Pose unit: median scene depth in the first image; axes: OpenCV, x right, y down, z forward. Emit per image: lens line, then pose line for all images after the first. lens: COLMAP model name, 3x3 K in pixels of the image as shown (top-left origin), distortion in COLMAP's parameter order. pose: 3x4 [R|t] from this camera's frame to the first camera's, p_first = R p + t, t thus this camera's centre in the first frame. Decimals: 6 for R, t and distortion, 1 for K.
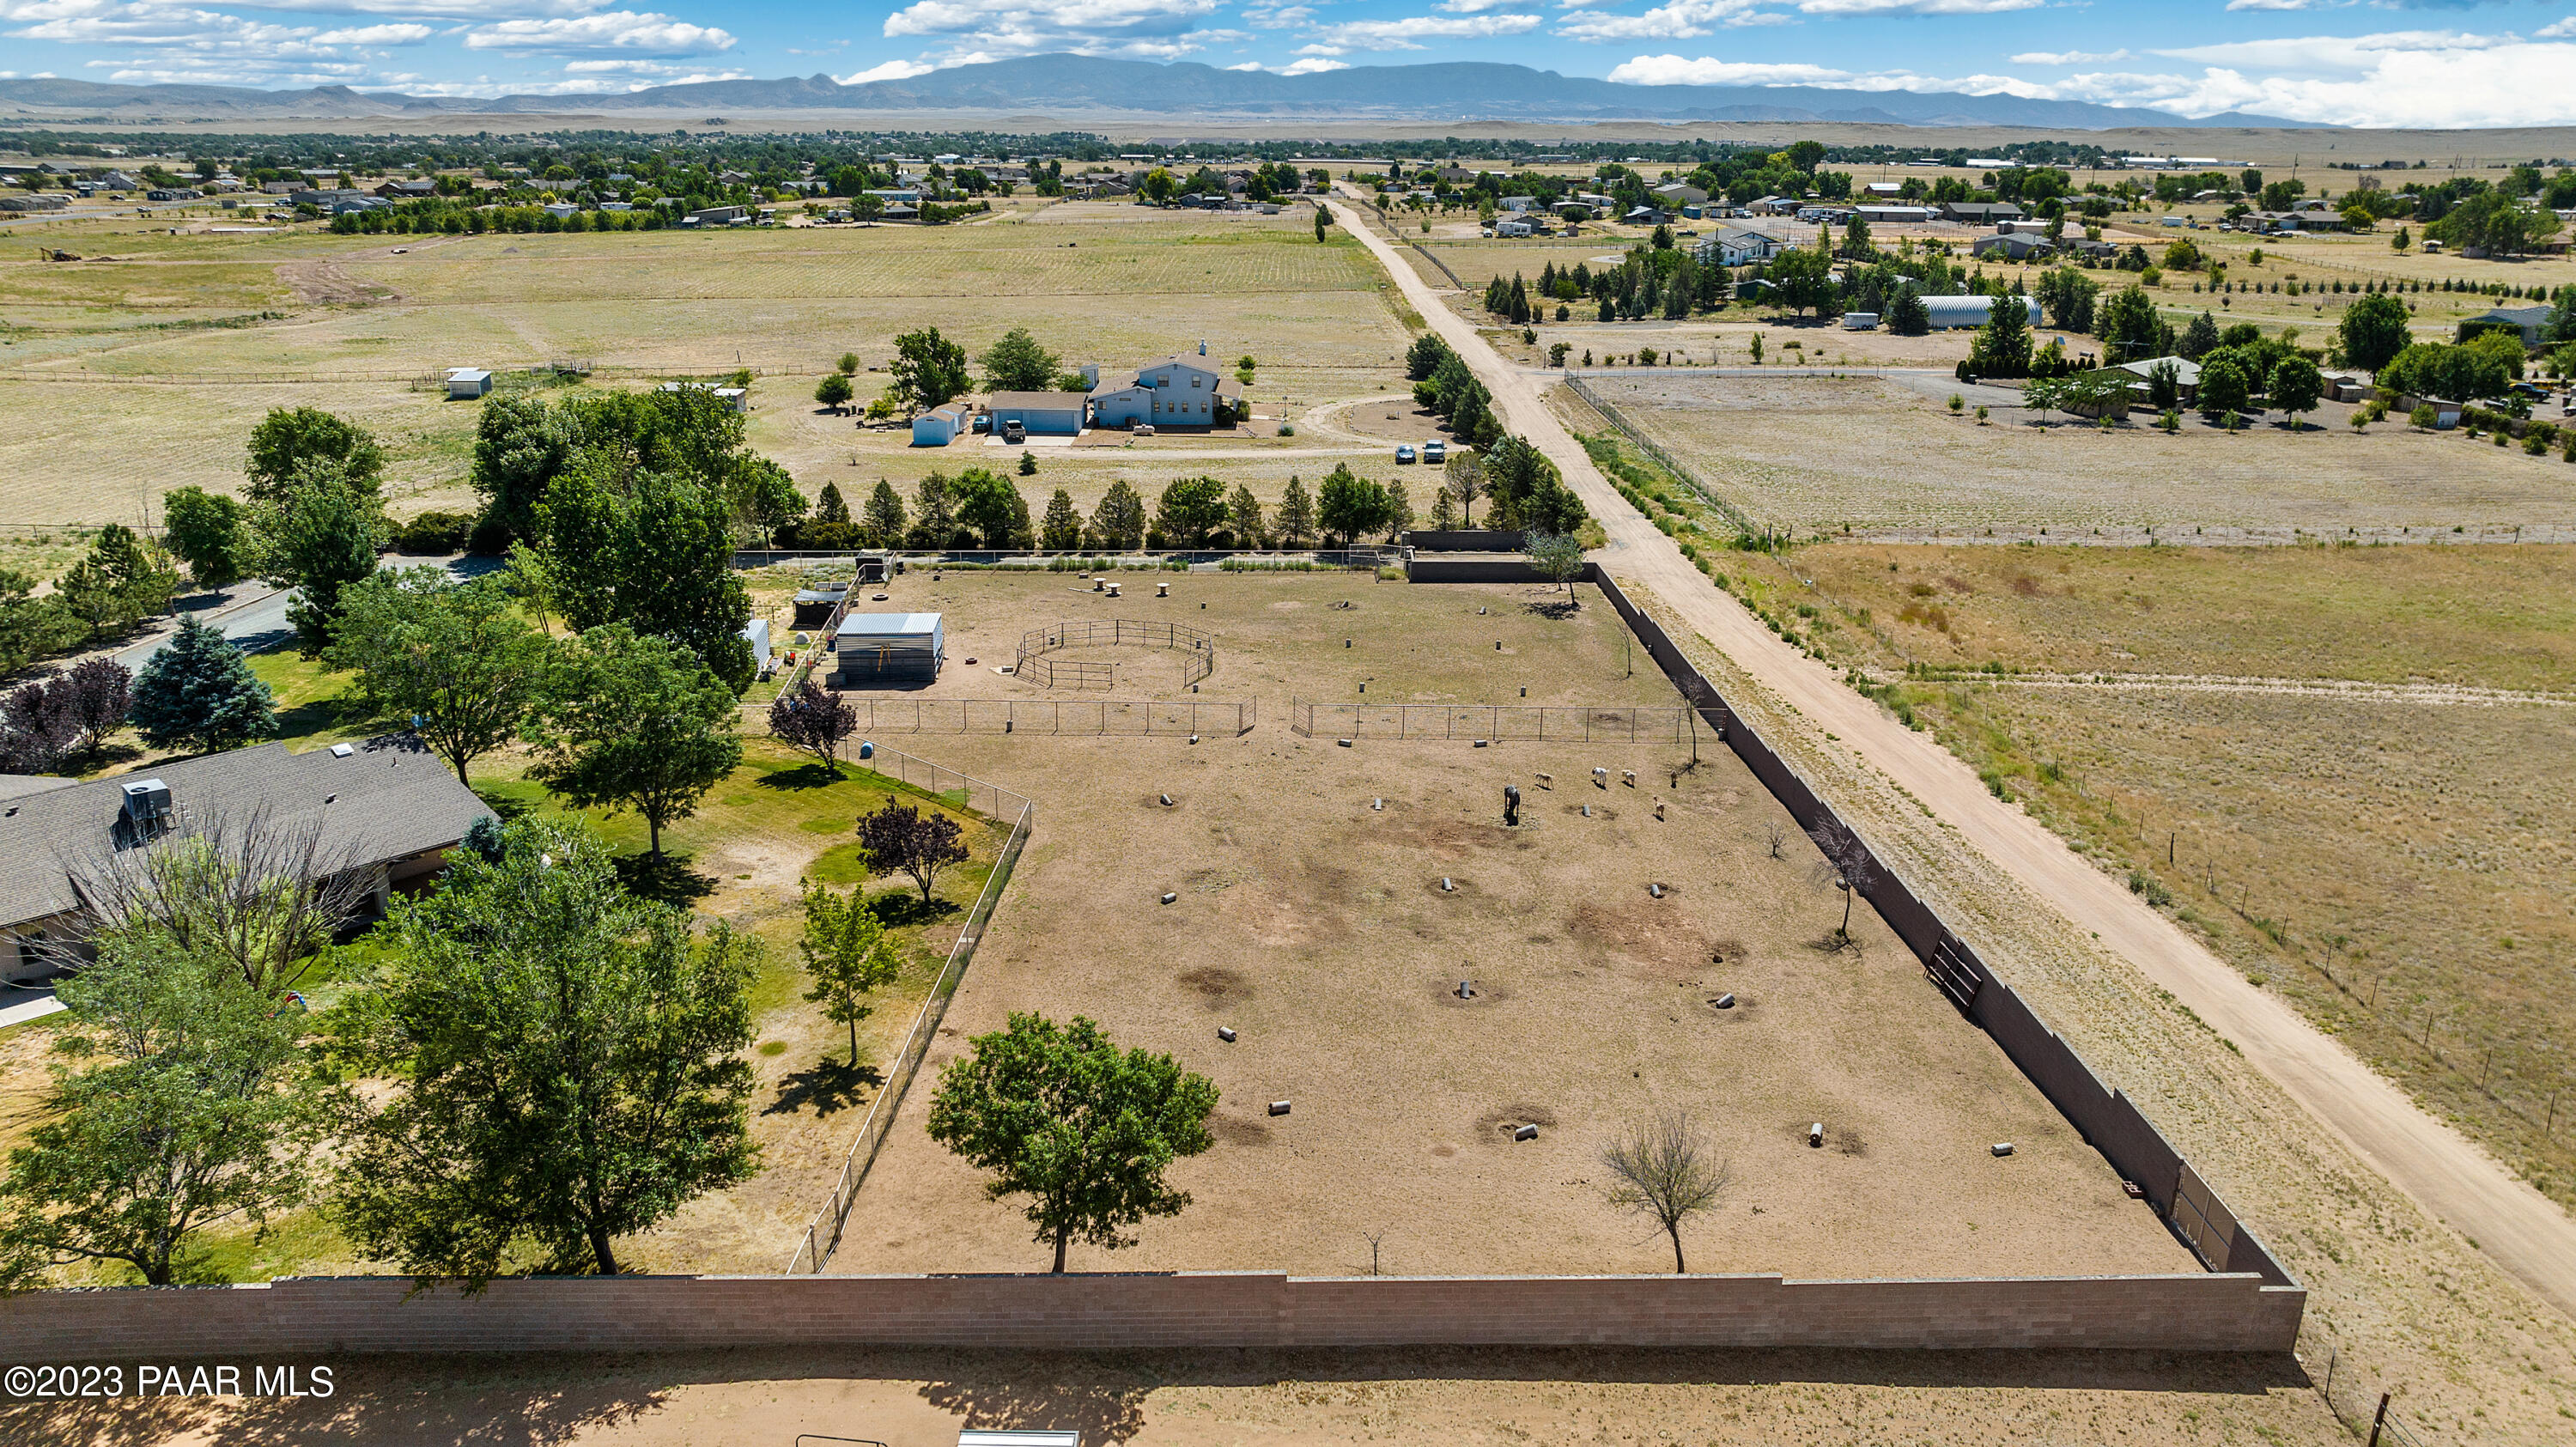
lens RADIAL K [[1842.8, 0, 1243.1], [0, 1842.8, 720.7], [0, 0, 1]] dist [-0.004916, 0.001776]
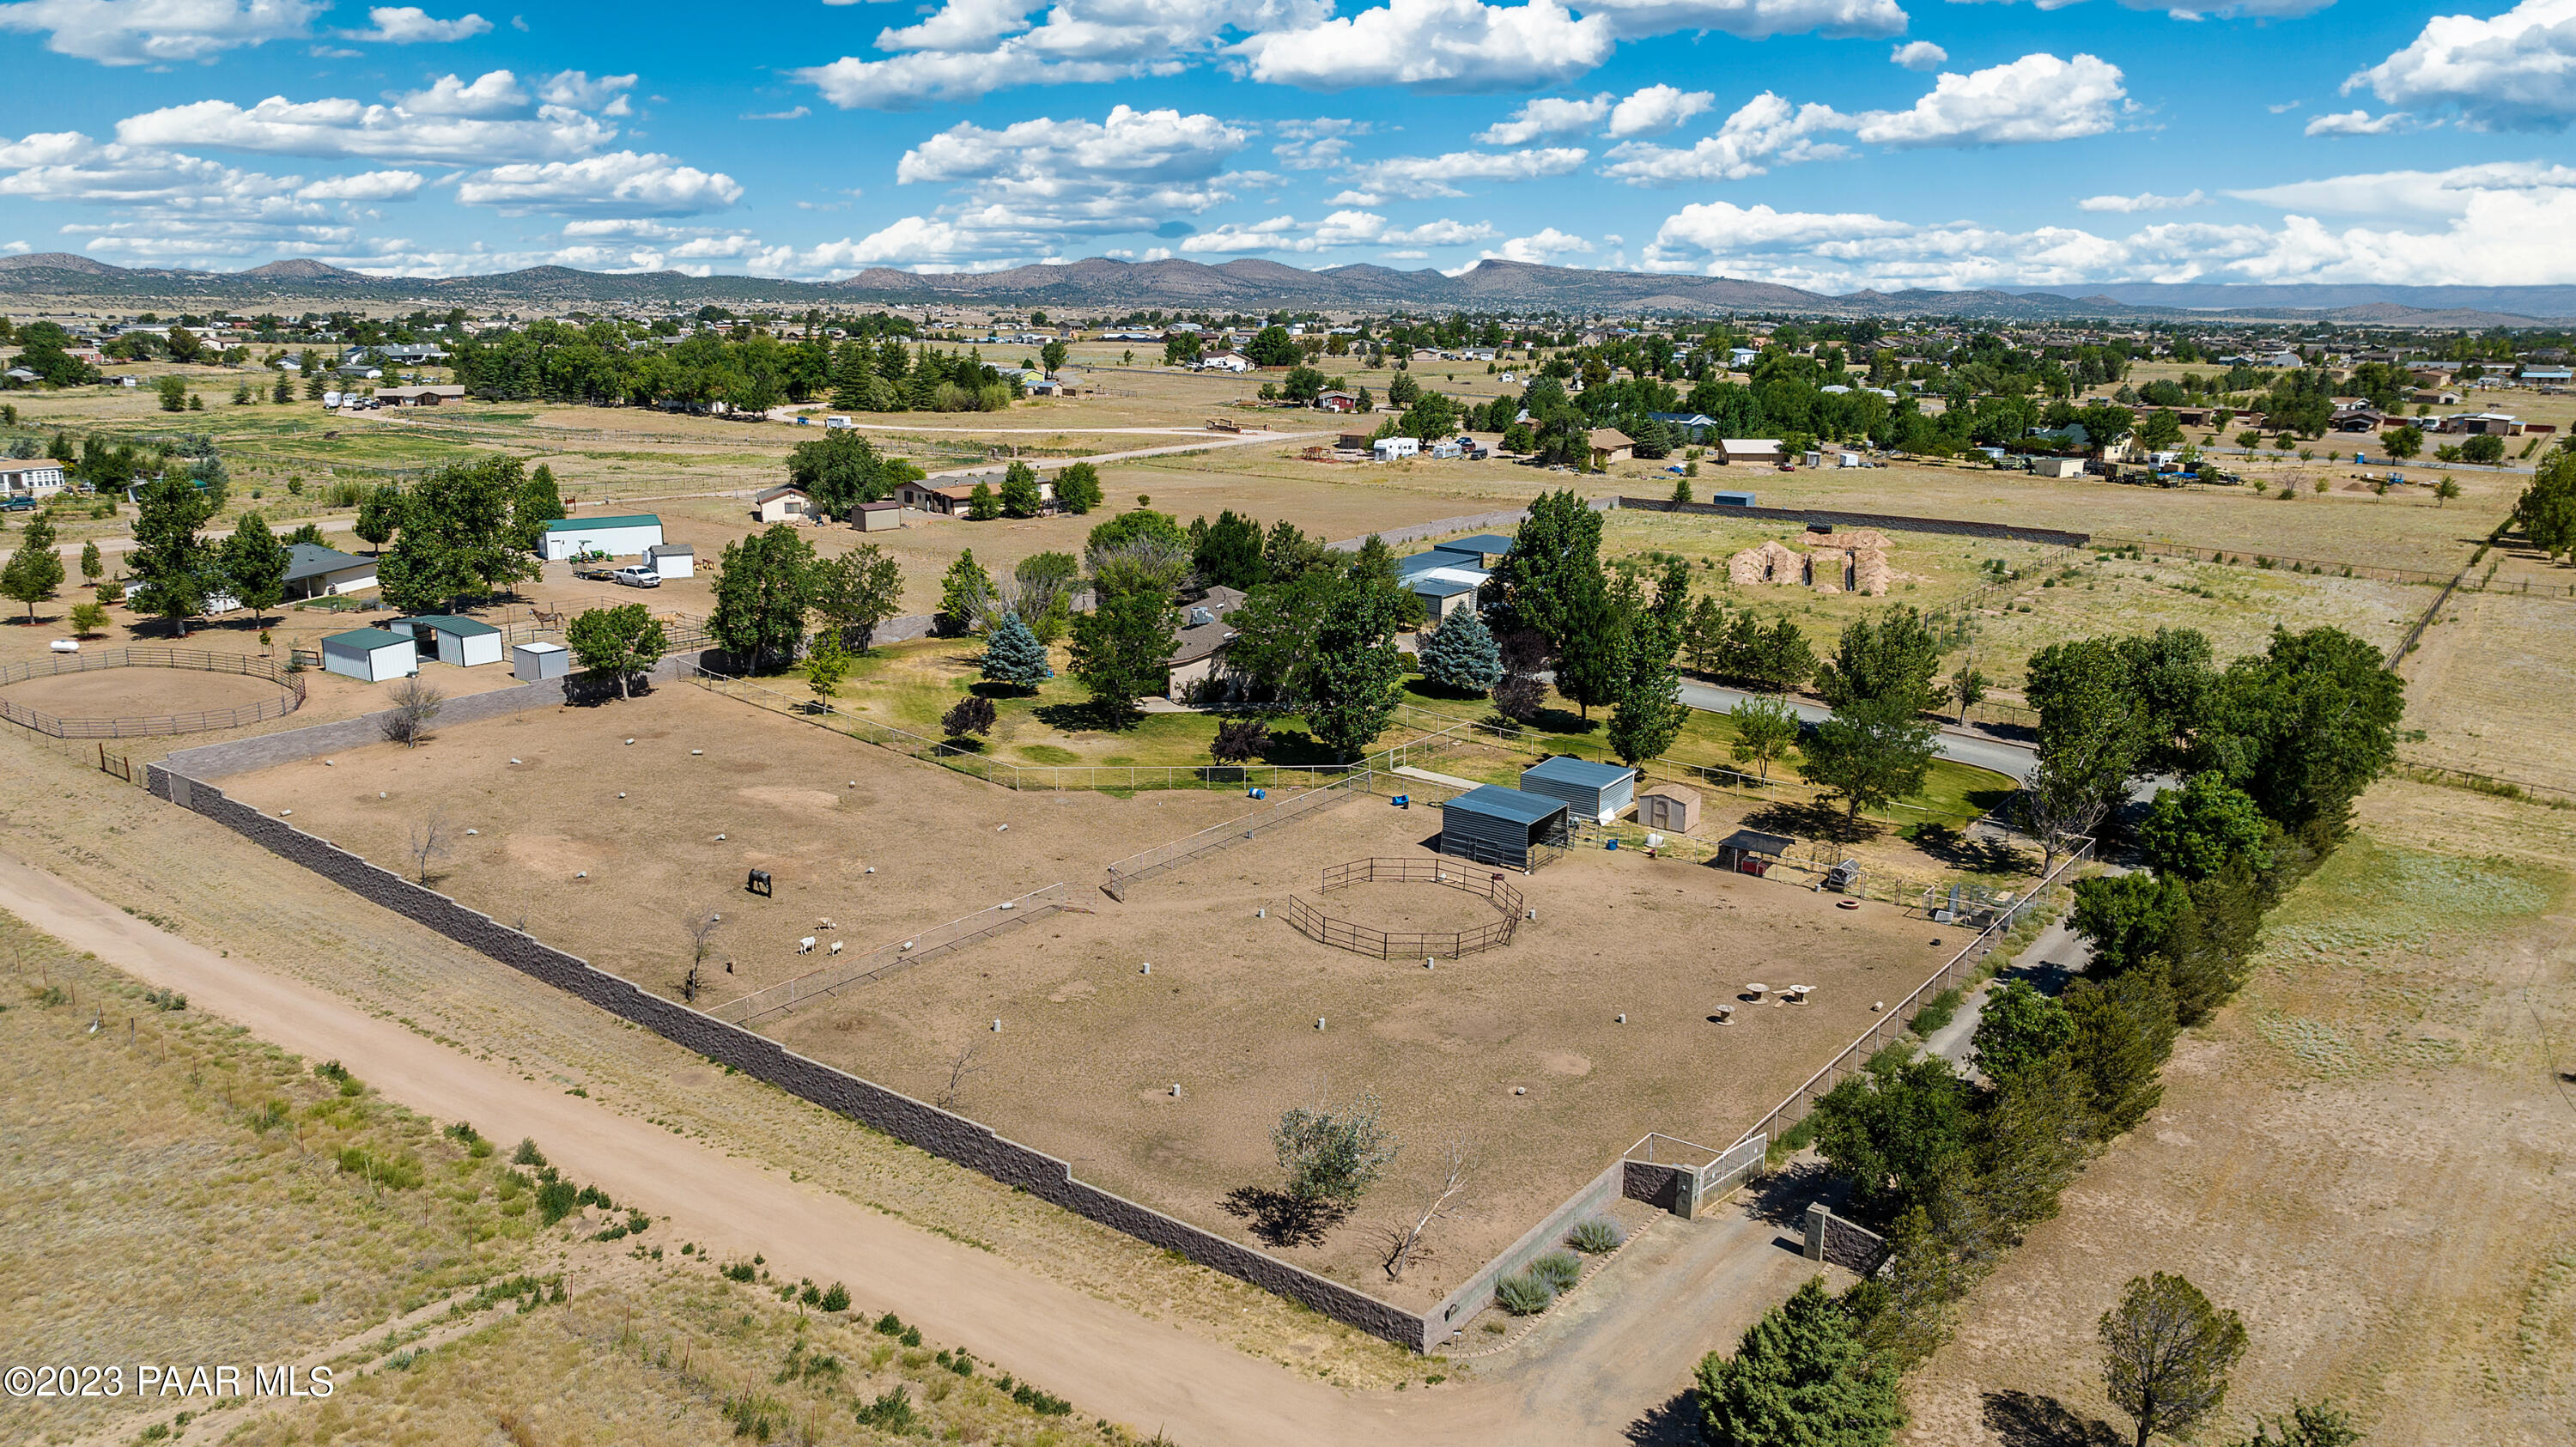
lens RADIAL K [[1842.8, 0, 1243.1], [0, 1842.8, 720.7], [0, 0, 1]] dist [-0.004916, 0.001776]
pose [[-0.627860, 0.165422, -0.760544, 0.841038], [-0.253568, 0.880369, 0.400816, -0.597712], [0.735864, 0.444506, -0.510802, 1.833142]]
